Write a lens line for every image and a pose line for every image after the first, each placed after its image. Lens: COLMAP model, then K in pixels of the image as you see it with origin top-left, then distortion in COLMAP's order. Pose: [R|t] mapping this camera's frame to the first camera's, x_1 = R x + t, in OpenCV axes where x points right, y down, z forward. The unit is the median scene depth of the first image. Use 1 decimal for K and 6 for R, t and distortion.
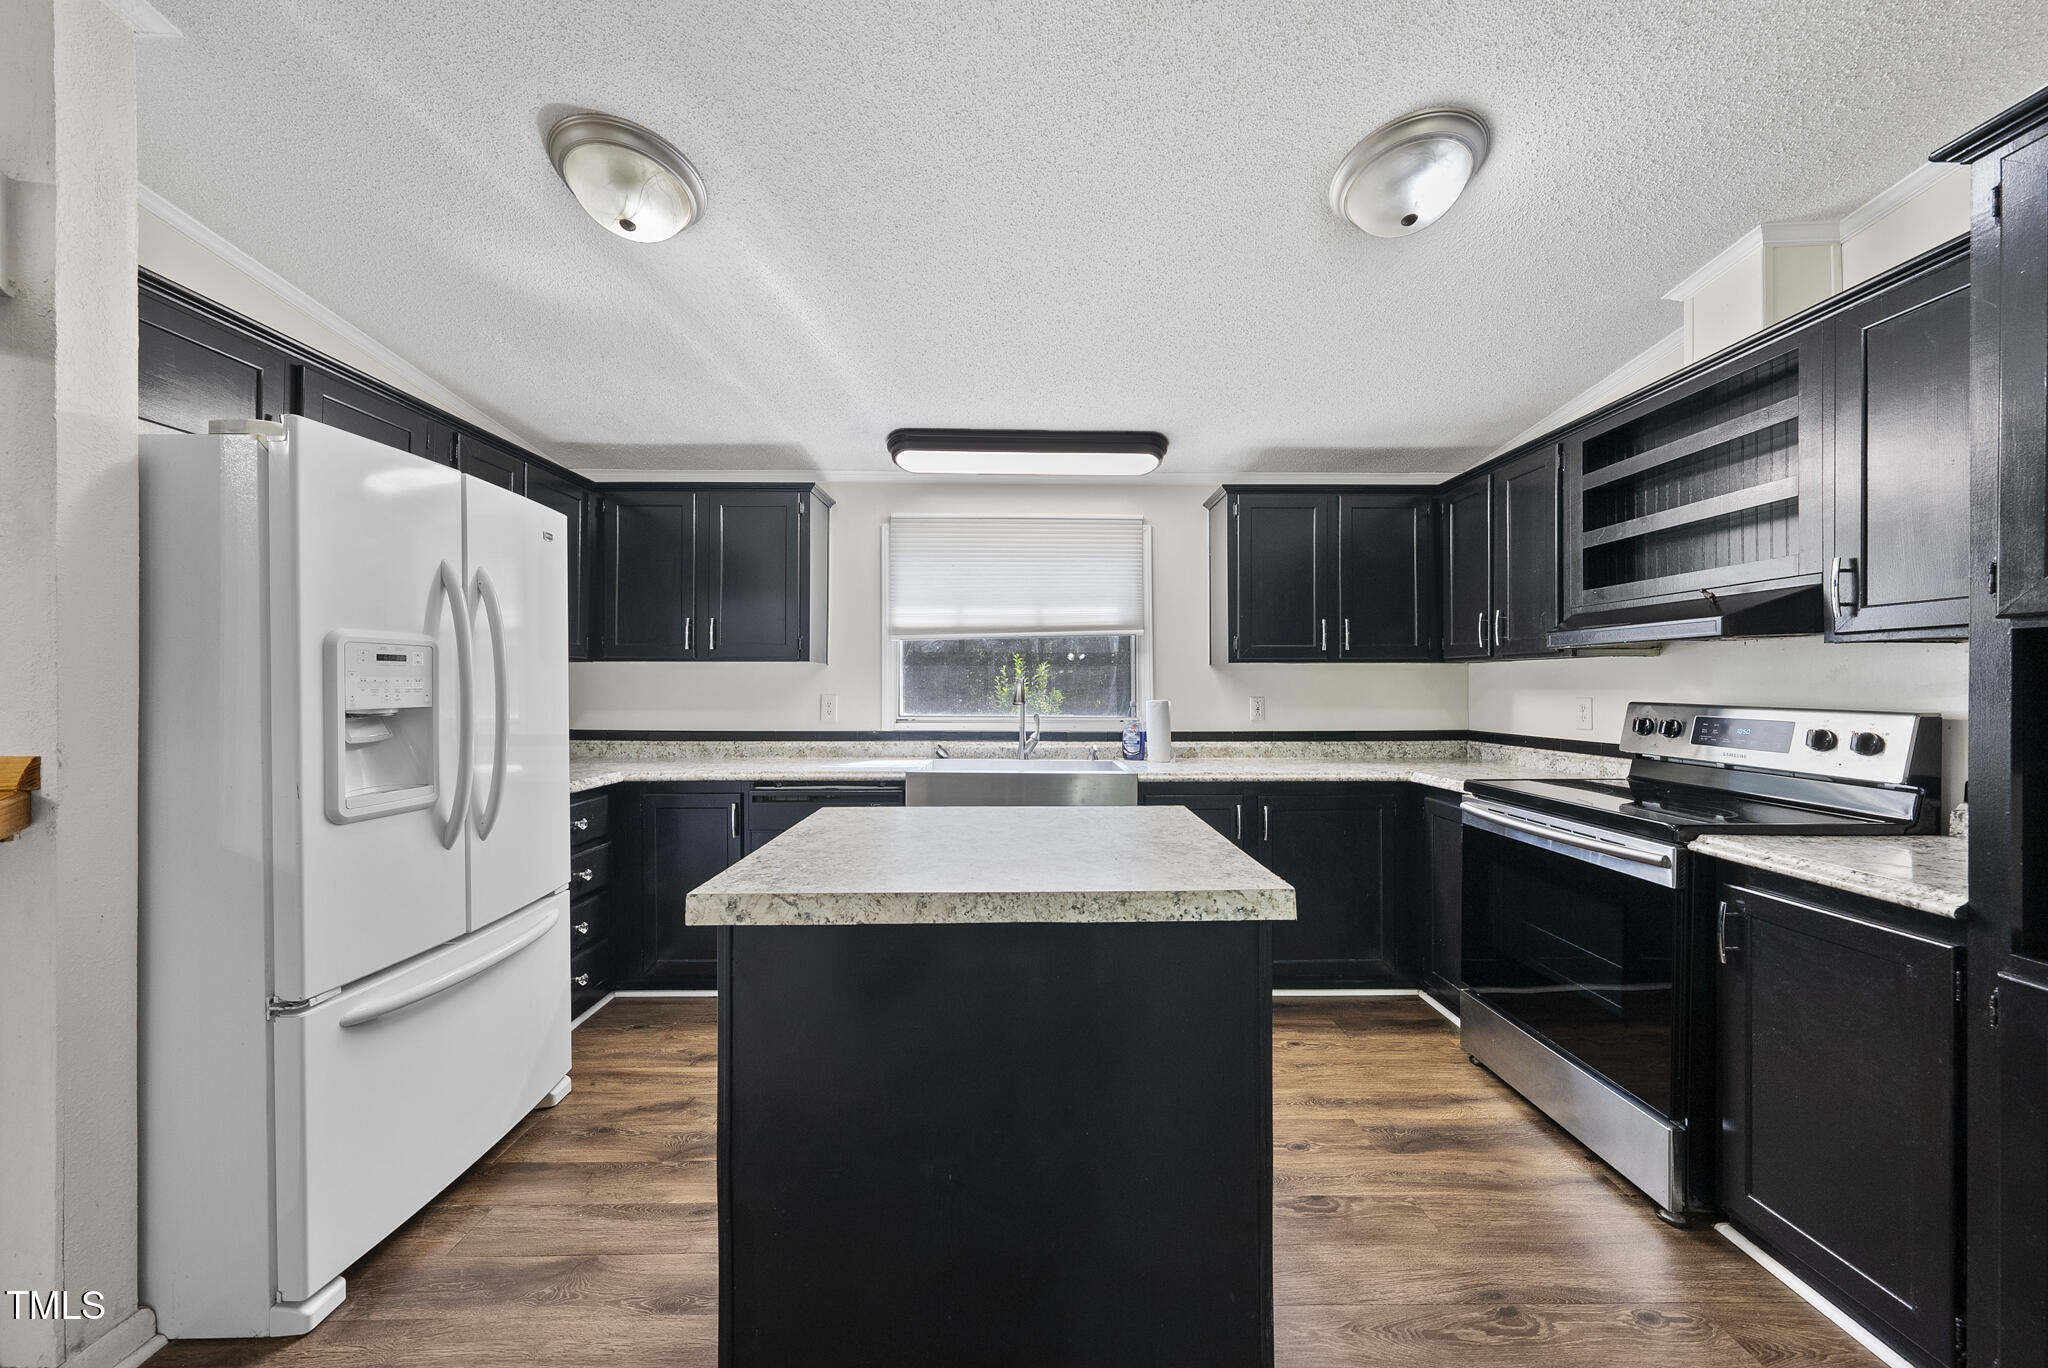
lens RADIAL K [[708.3, 0, 1037.4], [0, 708.3, 685.2], [0, 0, 1]] dist [-0.001294, 0.000149]
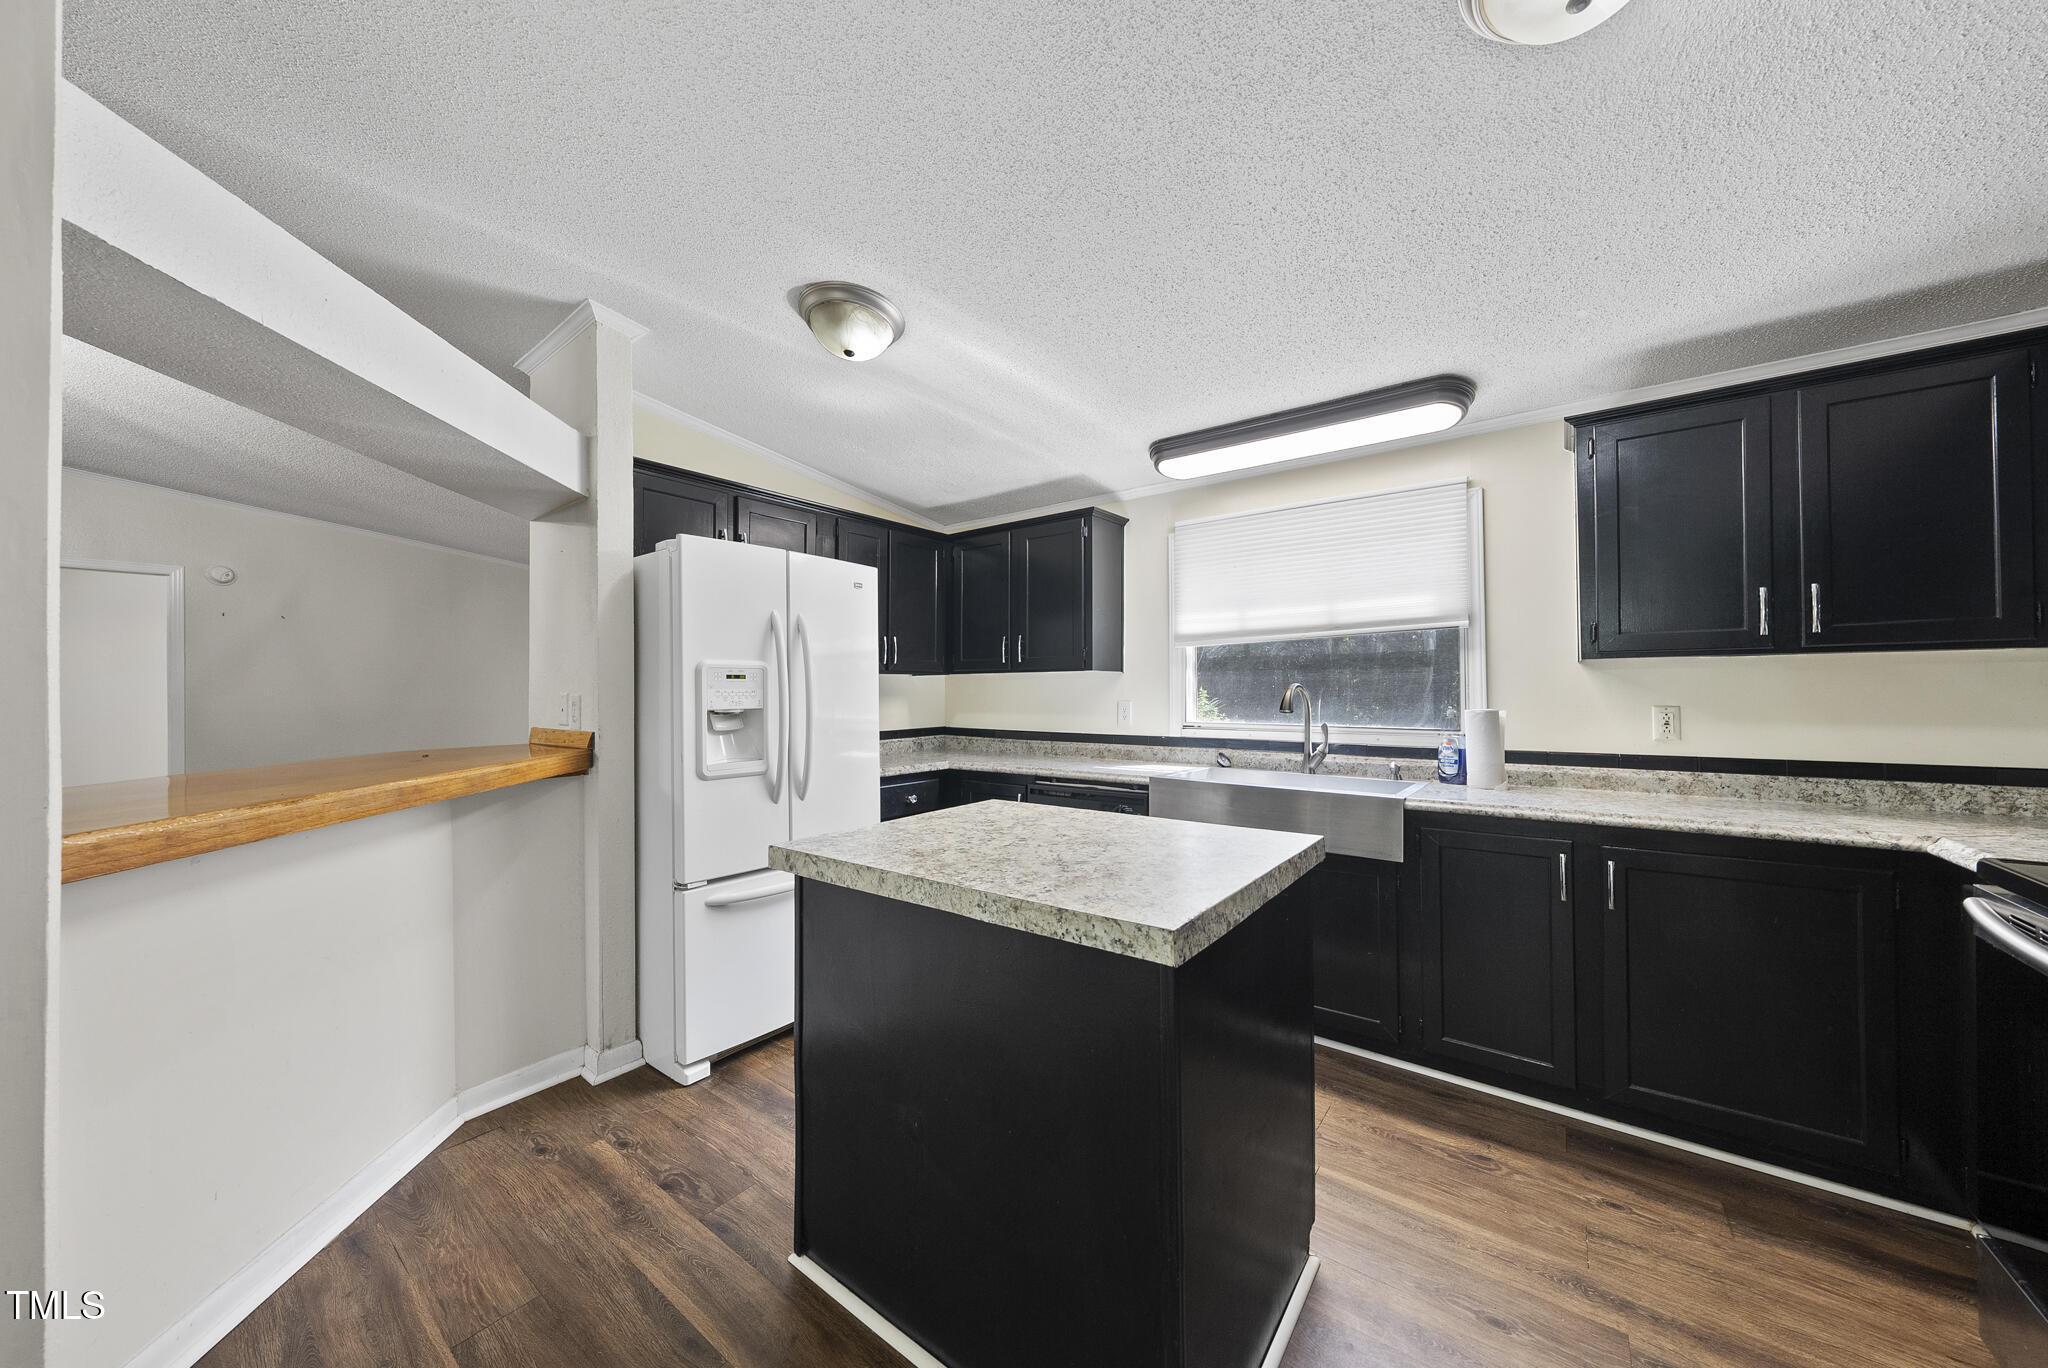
lens RADIAL K [[708.3, 0, 1025.9], [0, 708.3, 685.2], [0, 0, 1]] dist [-0.001294, 0.000149]
pose [[0.789505, -0.009824, -0.613665, 0.267598], [0.005417, 0.999944, -0.009038, -0.001063], [0.613720, 0.003811, 0.789514, 0.075101]]
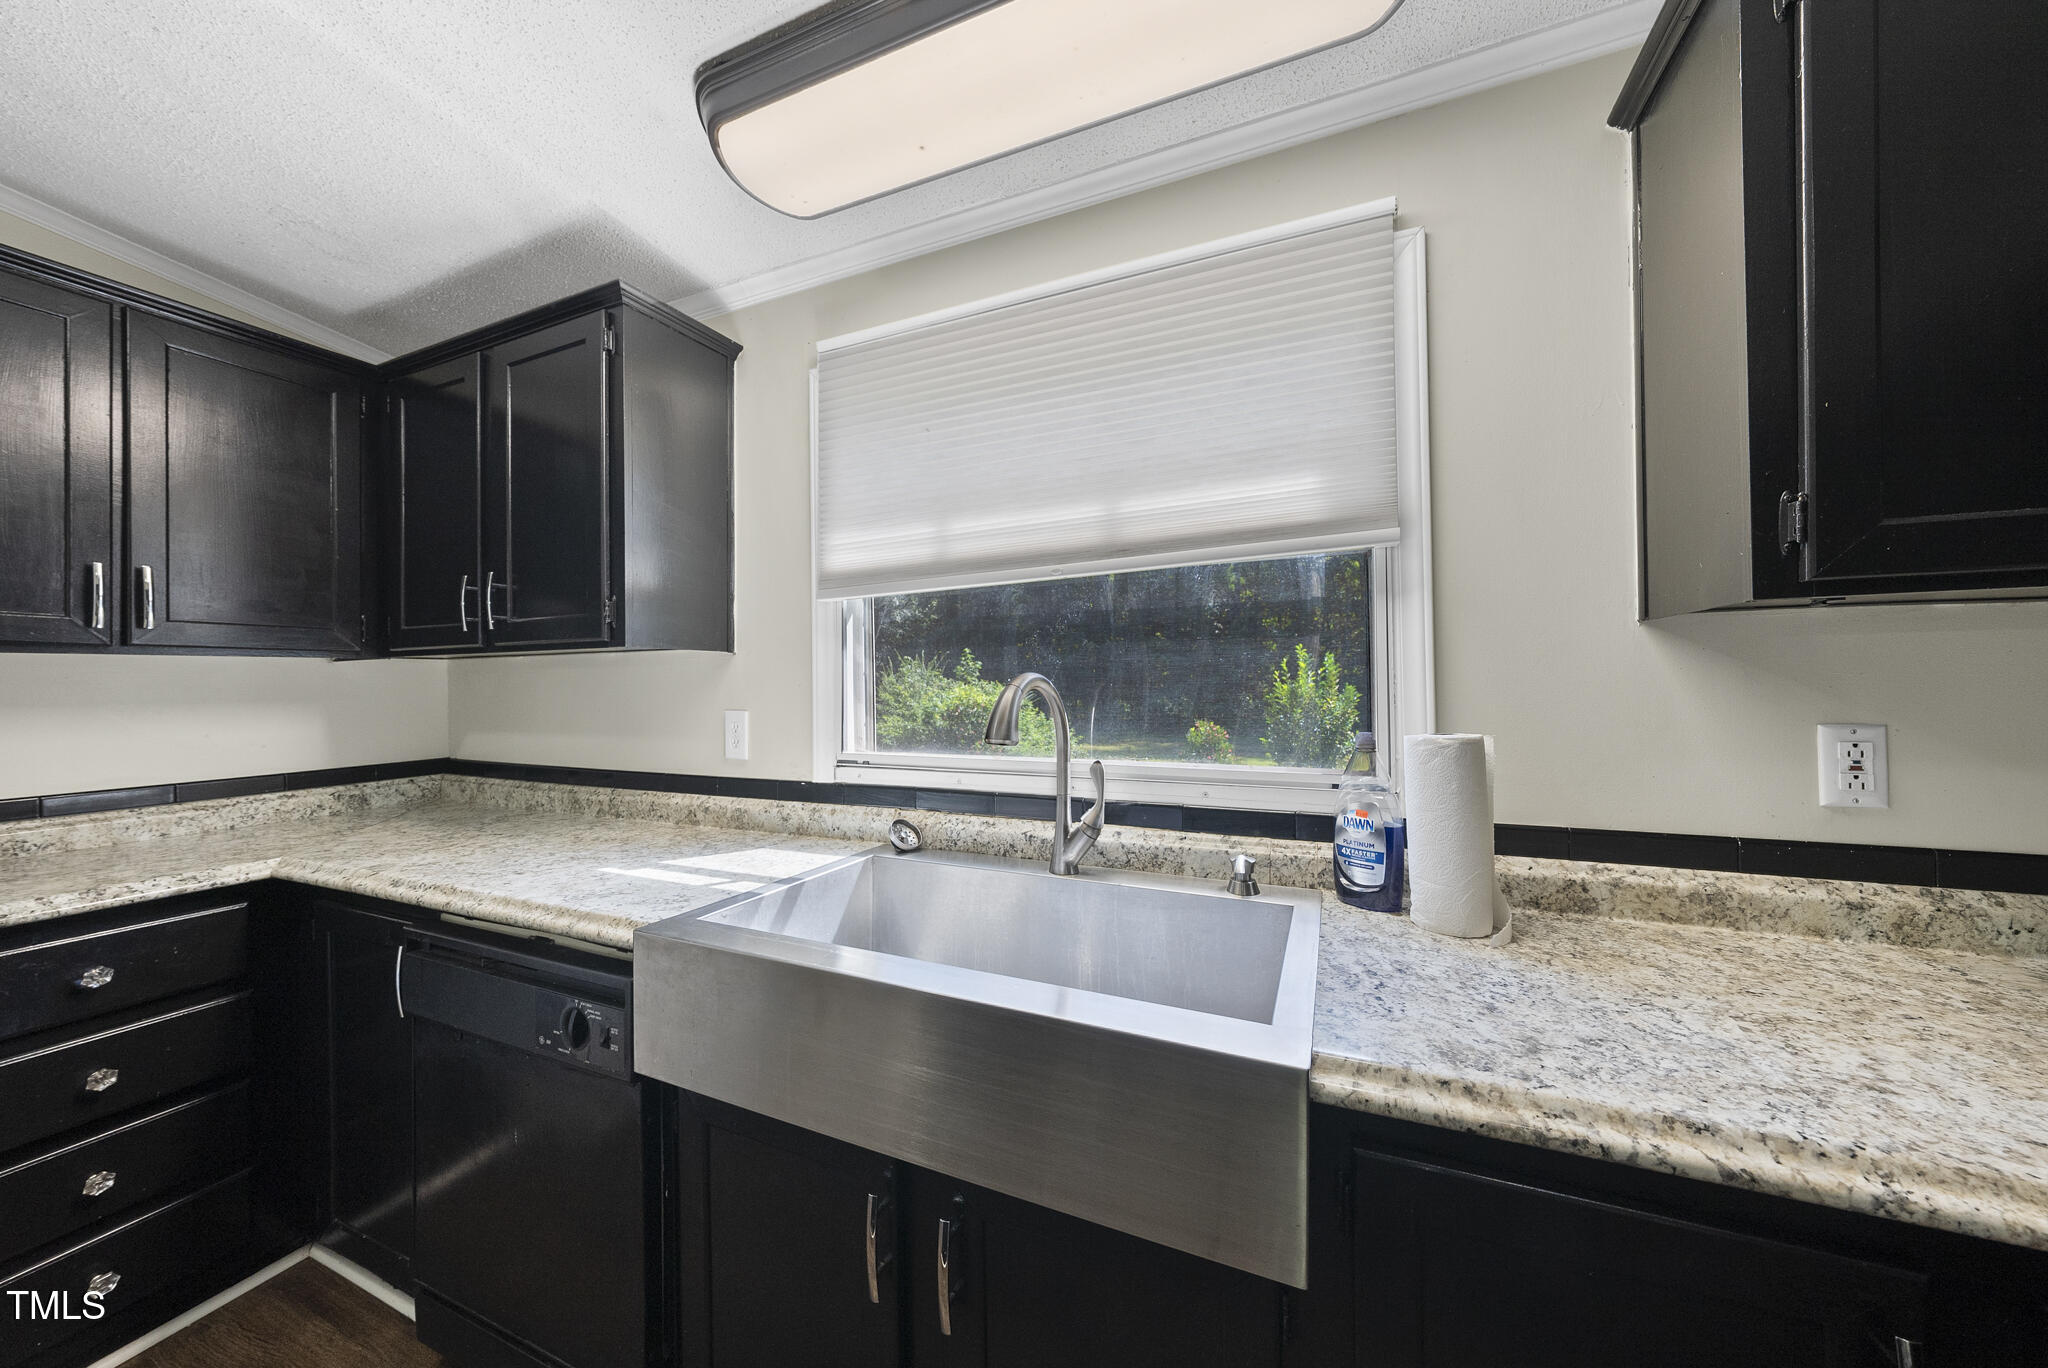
lens RADIAL K [[708.3, 0, 1022.6], [0, 708.3, 683.1], [0, 0, 1]] dist [-0.001294, 0.000149]
pose [[0.910259, -0.010067, -0.413918, 0.136698], [0.010754, 0.999942, -0.000669, -0.004034], [0.413901, -0.003842, 0.910314, 0.665073]]
